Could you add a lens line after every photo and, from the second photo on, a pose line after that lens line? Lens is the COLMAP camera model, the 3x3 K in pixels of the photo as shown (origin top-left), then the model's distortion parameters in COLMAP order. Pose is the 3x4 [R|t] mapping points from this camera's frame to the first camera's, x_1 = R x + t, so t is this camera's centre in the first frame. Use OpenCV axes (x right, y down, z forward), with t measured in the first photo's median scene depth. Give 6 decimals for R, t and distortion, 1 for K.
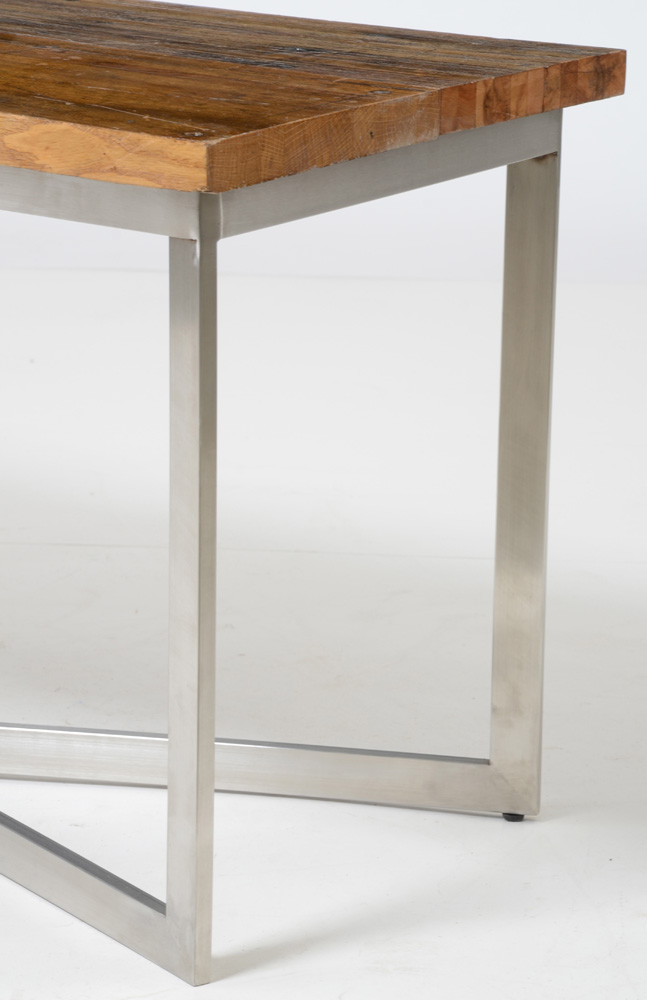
lens RADIAL K [[3883.3, 0, 323.5], [0, 3883.3, 500.0], [0, 0, 1]] dist [1.243849, -0.970268]
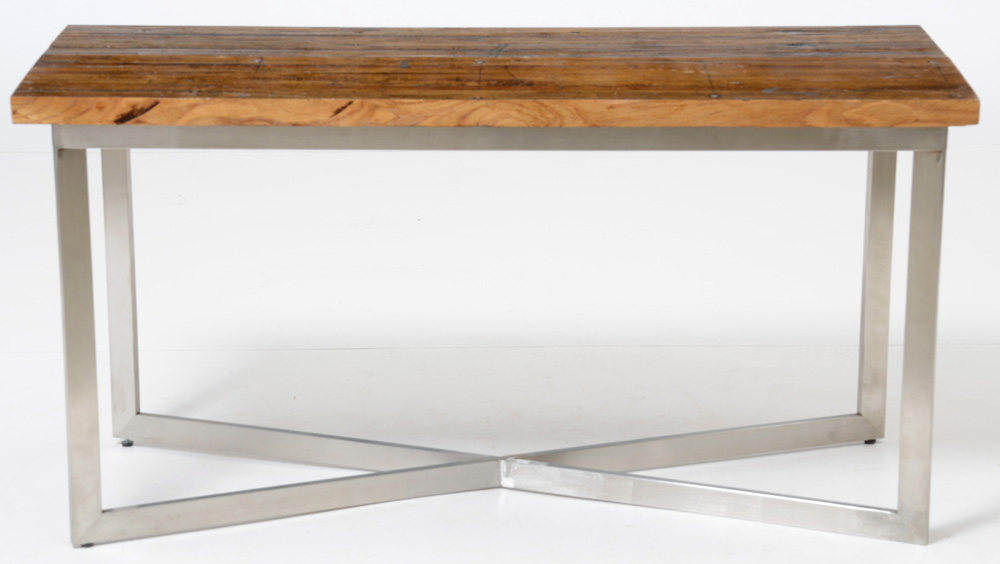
lens RADIAL K [[2756.1, 0, 500.0], [0, 2756.1, 282.0], [0, 0, 1]] dist [0.523255, 0.342739]
pose [[0.851118, -0.156810, 0.501007, -0.841018], [0.149439, 0.987233, 0.055125, -0.103334], [-0.503255, 0.027952, 0.863686, -0.050135]]
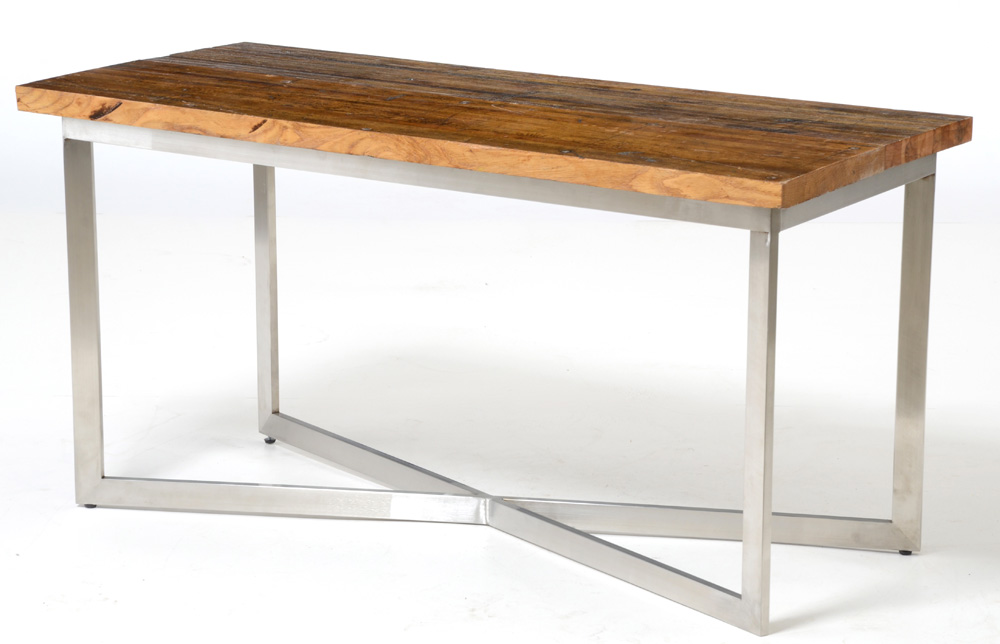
lens RADIAL K [[3362.9, 0, 480.3], [0, 3362.9, 321.8], [0, 0, 1]] dist [0.795103, 1.210155]
pose [[0.999697, -0.014403, 0.019985, -0.190165], [0.014710, 0.999775, -0.015286, -0.001081], [-0.019761, 0.015575, 0.999683, -0.573885]]
